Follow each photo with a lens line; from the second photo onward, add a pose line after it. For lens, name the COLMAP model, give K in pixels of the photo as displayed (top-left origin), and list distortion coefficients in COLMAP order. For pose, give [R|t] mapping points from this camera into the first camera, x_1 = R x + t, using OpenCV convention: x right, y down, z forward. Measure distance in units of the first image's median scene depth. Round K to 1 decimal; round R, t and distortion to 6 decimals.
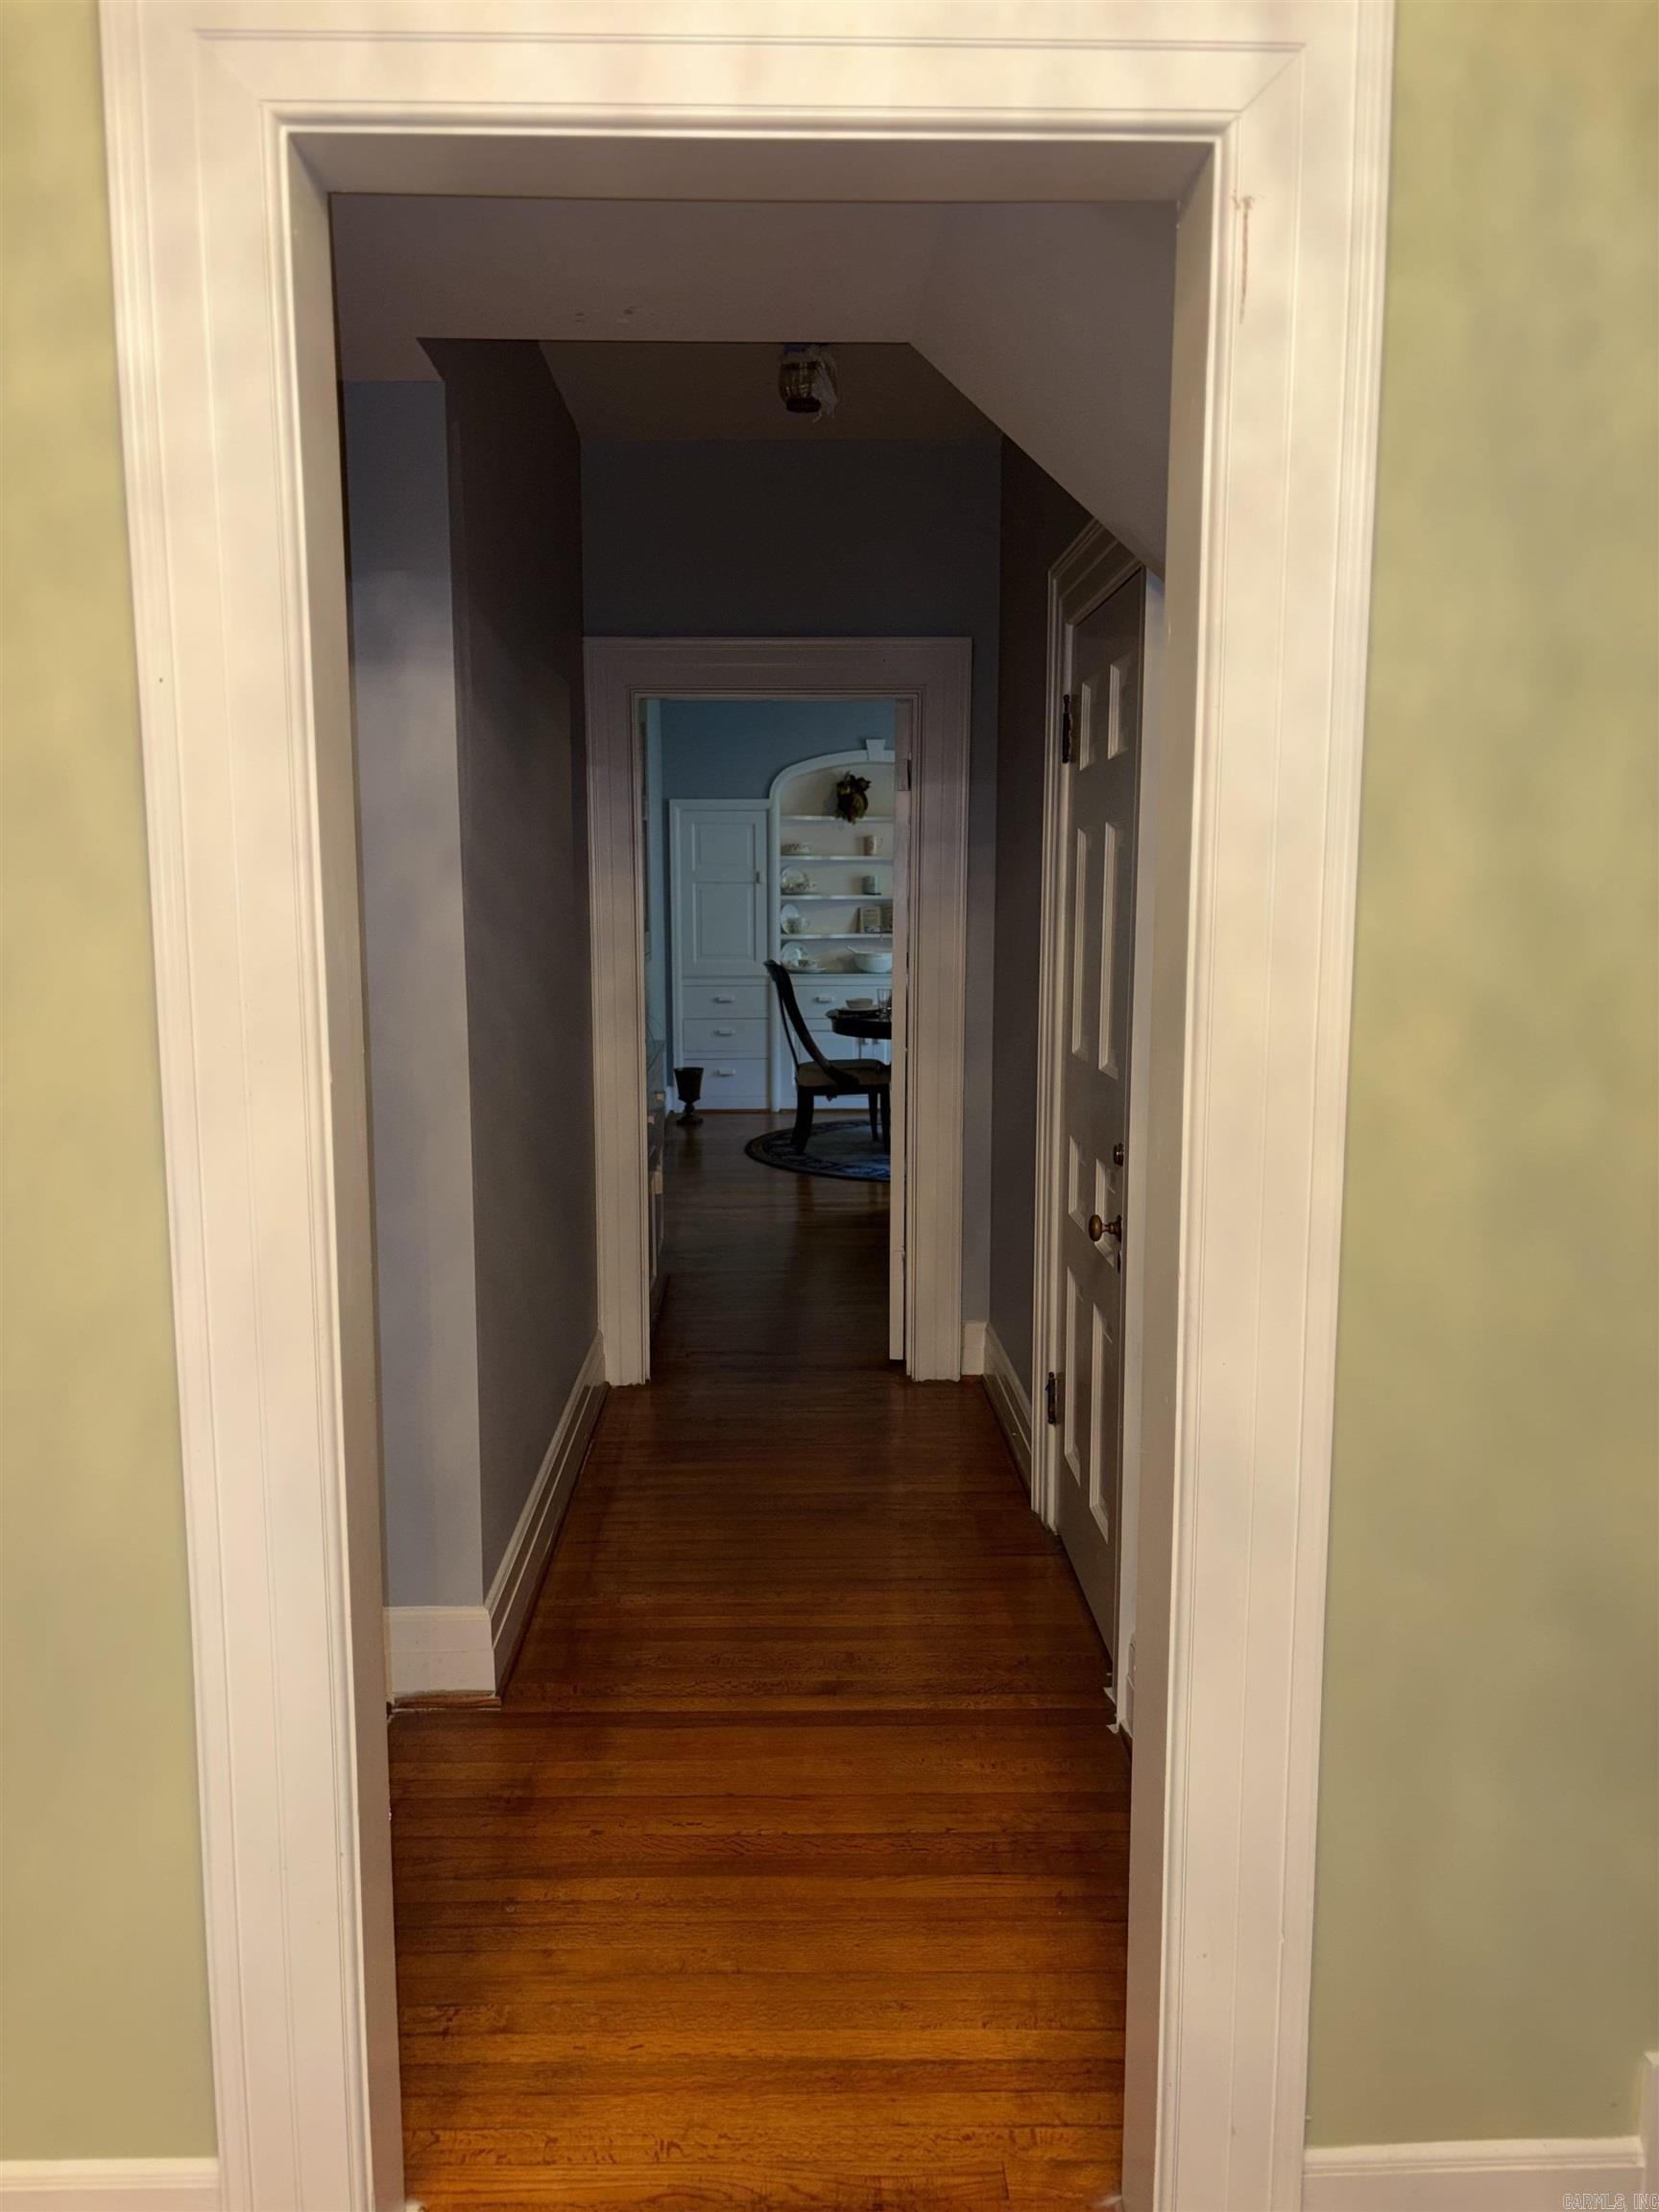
lens RADIAL K [[1665.2, 0, 826.3], [0, 1665.2, 1109.8], [0, 0, 1]] dist [0.048085, -0.061364]
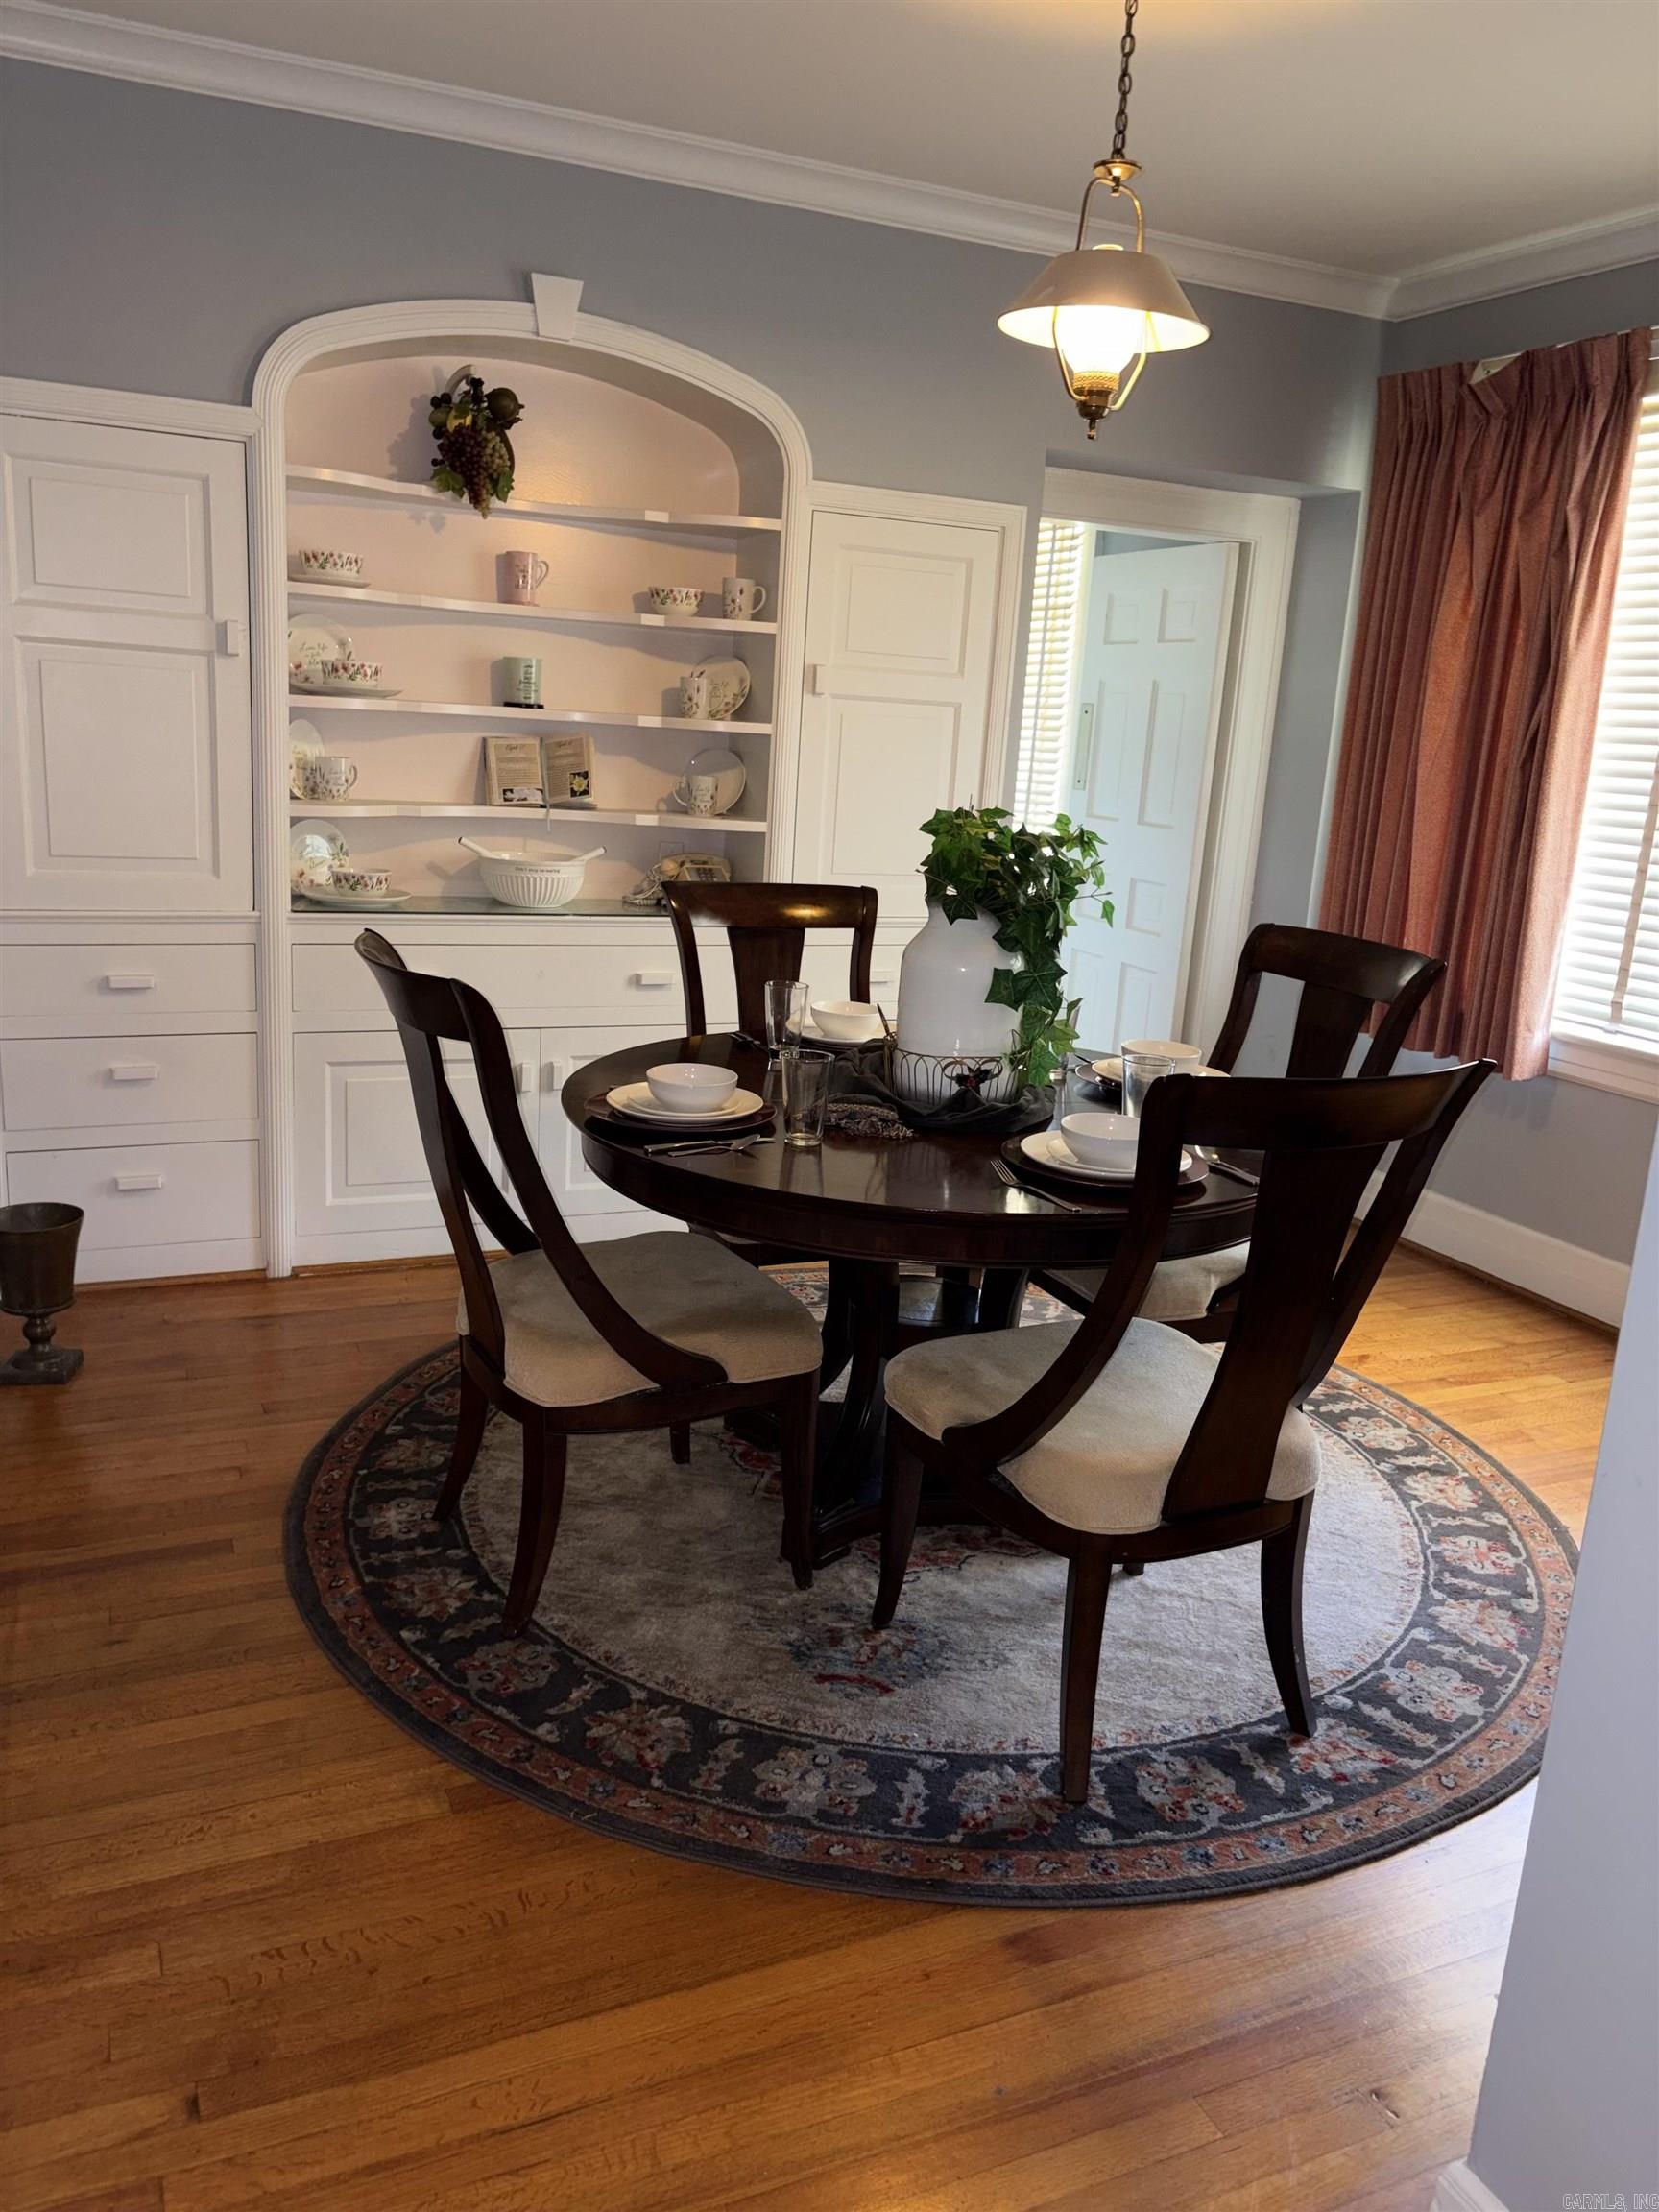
lens RADIAL K [[1665.2, 0, 835.6], [0, 1665.2, 1099.8], [0, 0, 1]] dist [0.048085, -0.061364]
pose [[0.917575, -0.031232, 0.396334, -0.064698], [-0.011272, 0.994465, 0.104464, -0.080155], [-0.397403, -0.100321, 0.912144, 0.609677]]
